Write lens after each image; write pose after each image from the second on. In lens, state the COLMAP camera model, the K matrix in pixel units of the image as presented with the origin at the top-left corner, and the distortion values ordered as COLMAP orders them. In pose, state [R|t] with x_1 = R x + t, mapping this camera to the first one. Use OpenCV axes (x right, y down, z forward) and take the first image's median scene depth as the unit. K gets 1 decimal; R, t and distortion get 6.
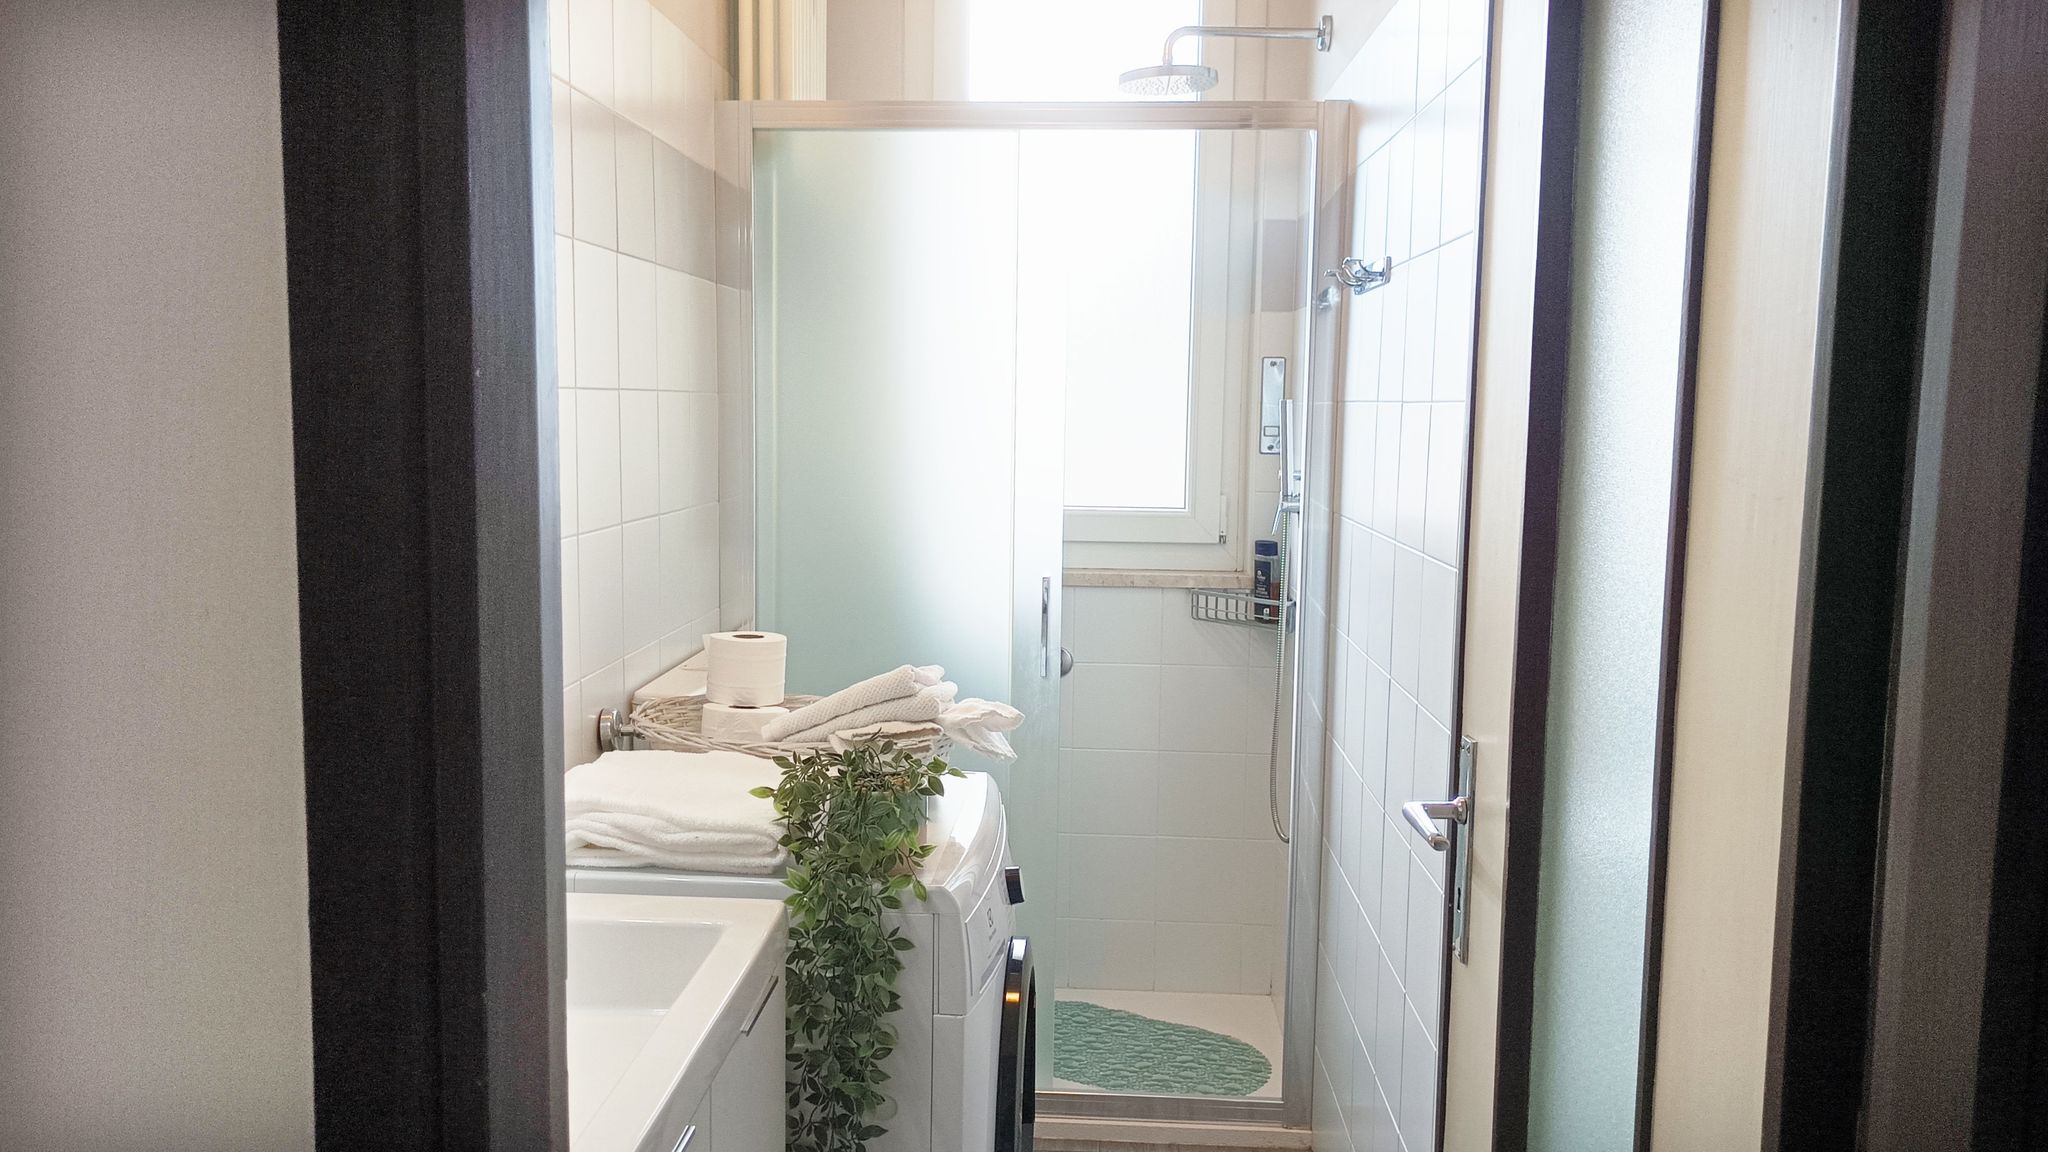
lens RADIAL K [[1559.2, 0, 1024.8], [0, 1559.2, 585.9], [0, 0, 1]] dist [0.020777, -0.002622]
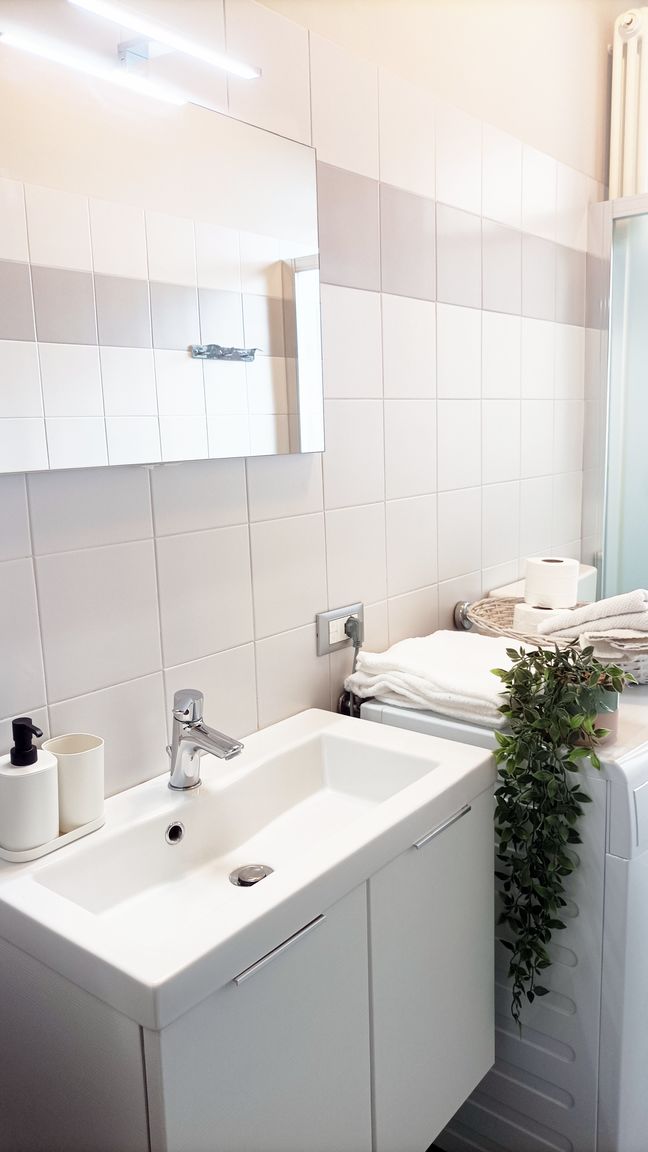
lens RADIAL K [[856.4, 0, 324.0], [0, 856.4, 576.0], [0, 0, 1]] dist [0.040171, -0.034636]
pose [[0.825839, 0.063389, -0.560333, 0.141249], [-0.025982, 0.996884, 0.074481, -0.012357], [0.563308, -0.046951, 0.824912, 0.259513]]
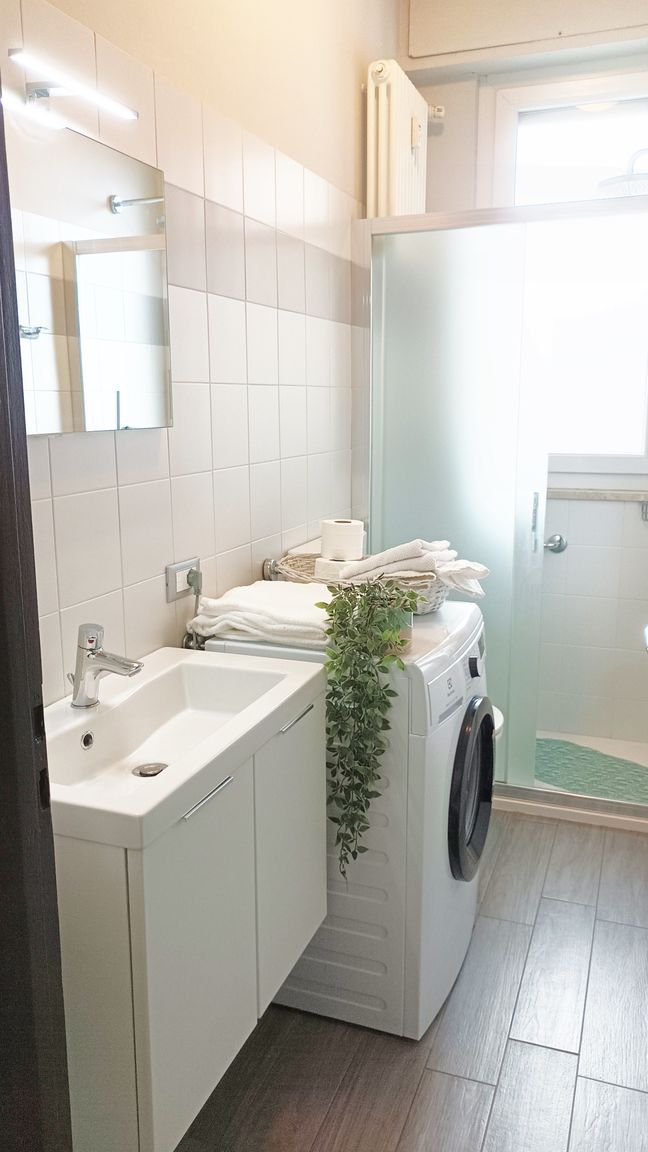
lens RADIAL K [[865.4, 0, 327.6], [0, 865.4, 565.4], [0, 0, 1]] dist [0.043309, -0.037482]
pose [[0.957056, 0.036746, -0.287564, 0.129172], [-0.015450, 0.996990, 0.075979, 0.009373], [0.289490, -0.068273, 0.954743, 0.042943]]
